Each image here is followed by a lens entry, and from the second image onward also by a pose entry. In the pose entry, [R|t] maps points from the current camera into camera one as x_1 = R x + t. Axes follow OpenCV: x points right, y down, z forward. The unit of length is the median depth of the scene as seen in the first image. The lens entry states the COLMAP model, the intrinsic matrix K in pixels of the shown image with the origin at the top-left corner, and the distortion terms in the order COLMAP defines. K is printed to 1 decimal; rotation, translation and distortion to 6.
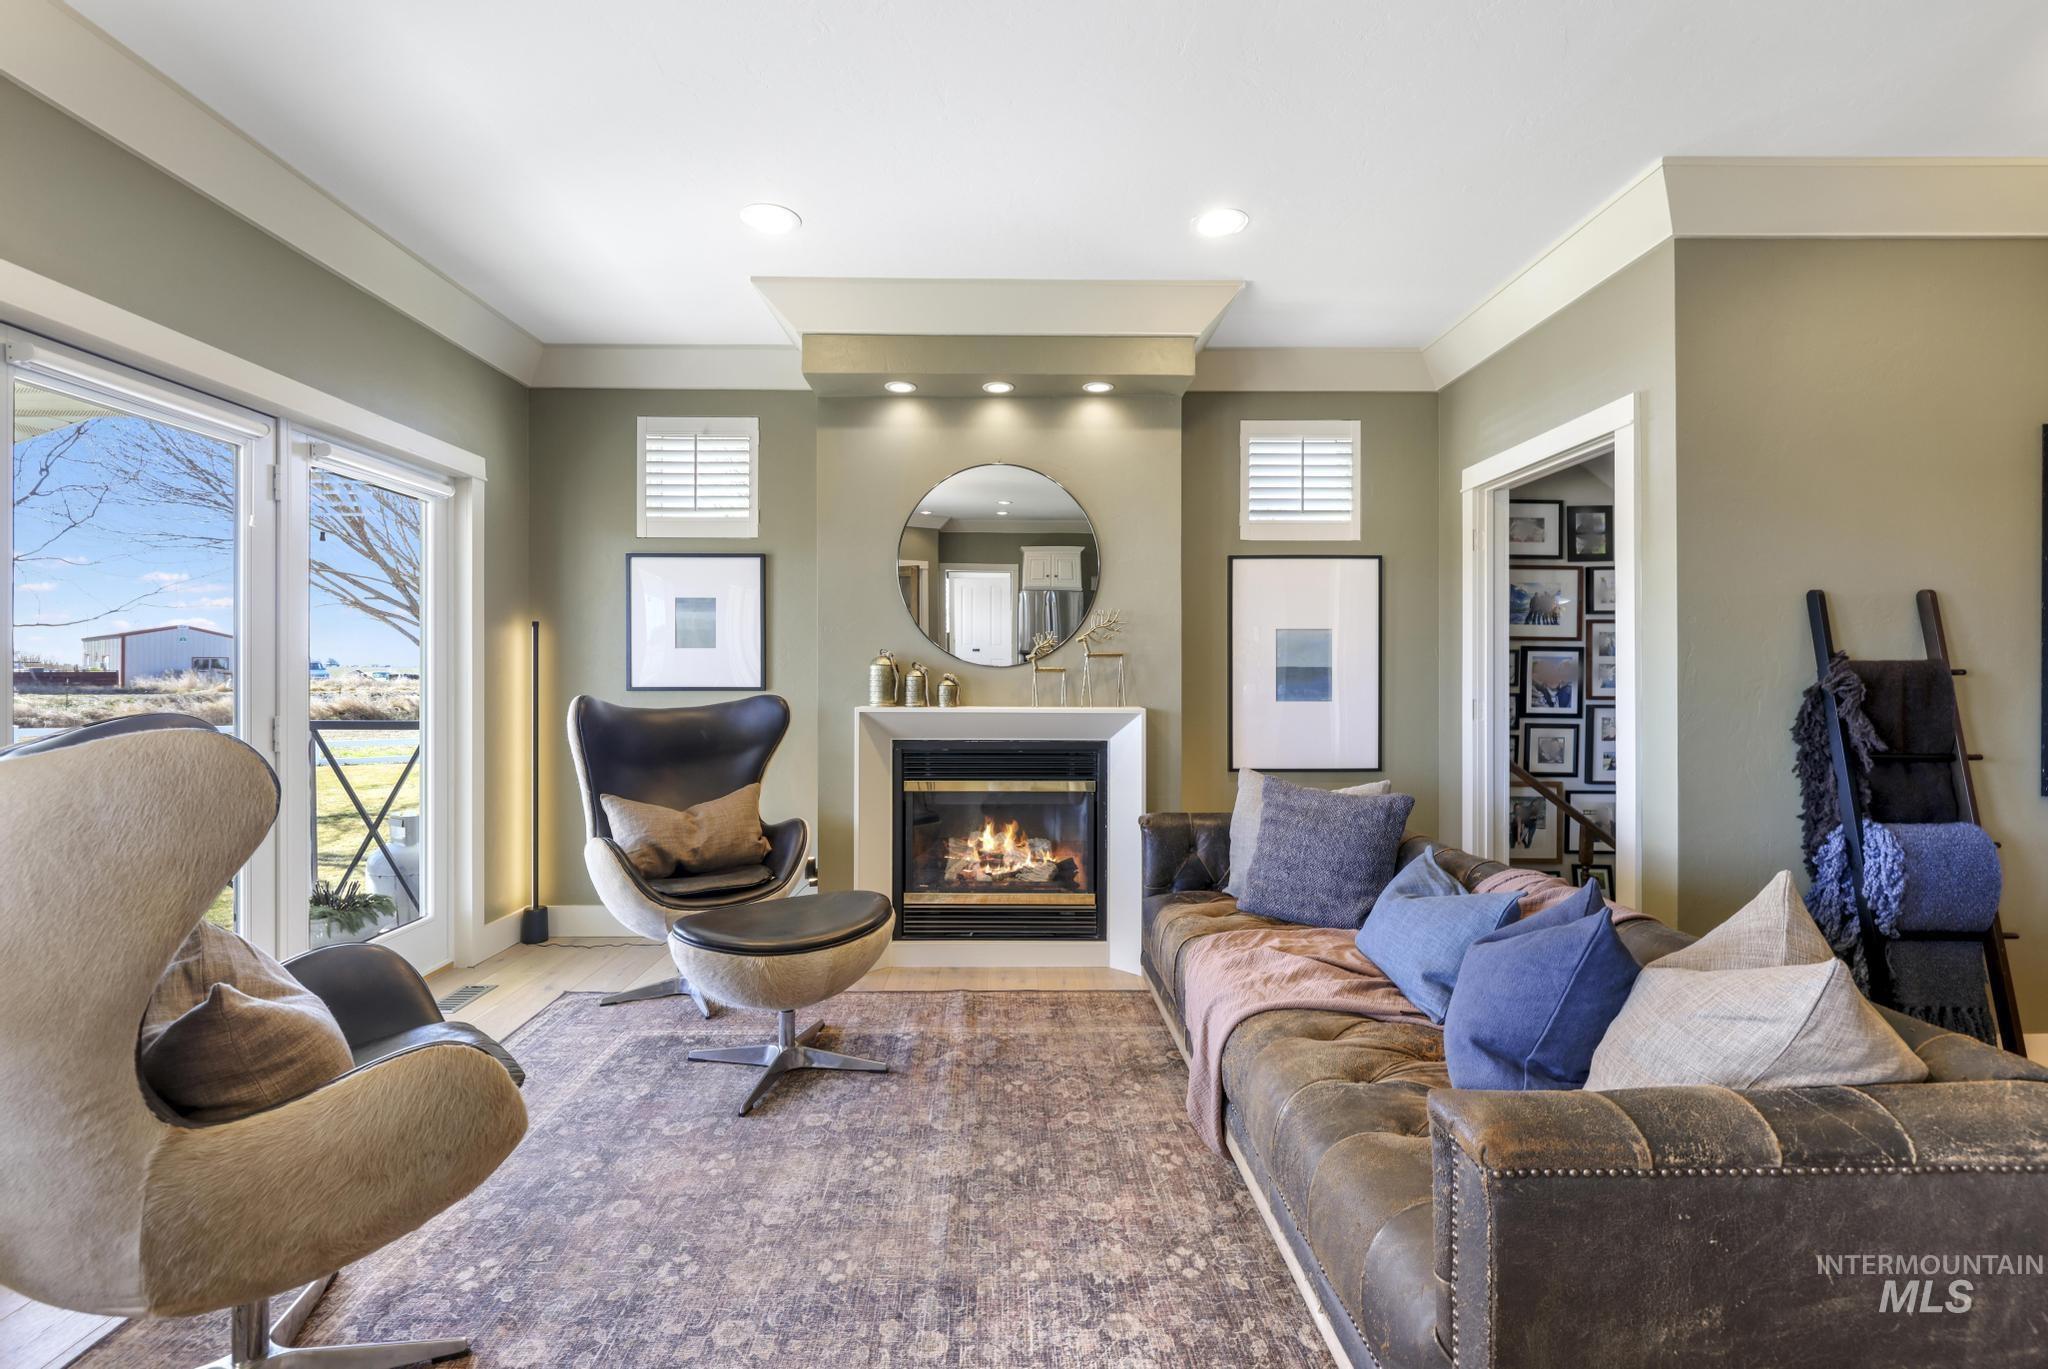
lens RADIAL K [[891.3, 0, 1024.0], [0, 891.3, 684.5], [0, 0, 1]] dist [0.003712, 0.000245]
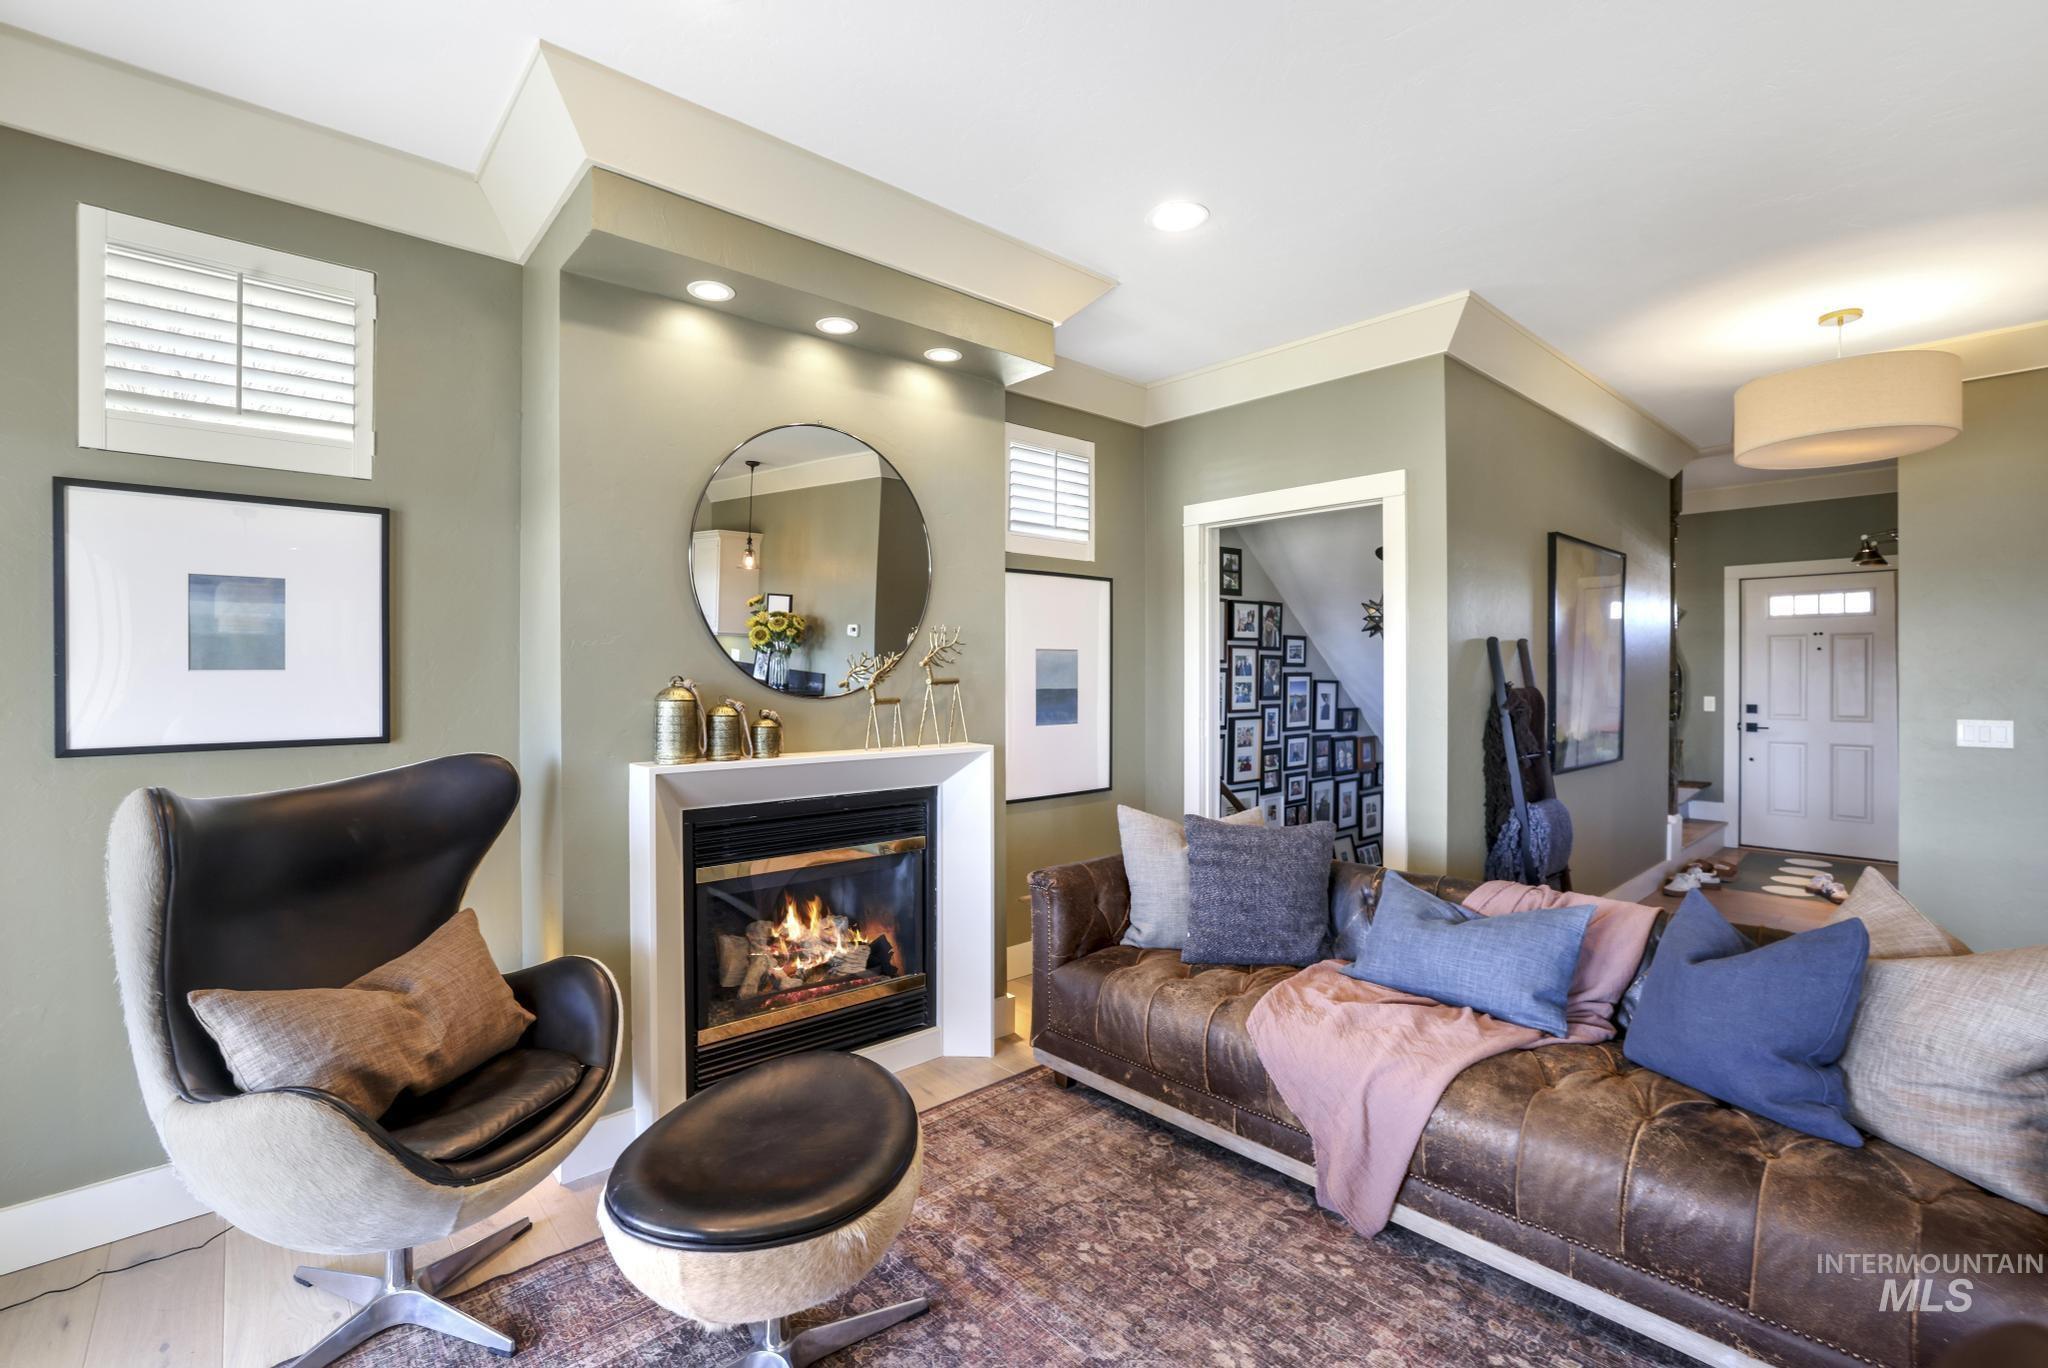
lens RADIAL K [[898.9, 0, 1024.0], [0, 898.9, 684.0], [0, 0, 1]] dist [-0.051874, 0.019820]
pose [[0.757921, -0.010166, 0.652268, -0.386130], [0.007271, 0.999948, 0.007136, -0.035624], [-0.652306, -0.000666, 0.757955, 0.320017]]
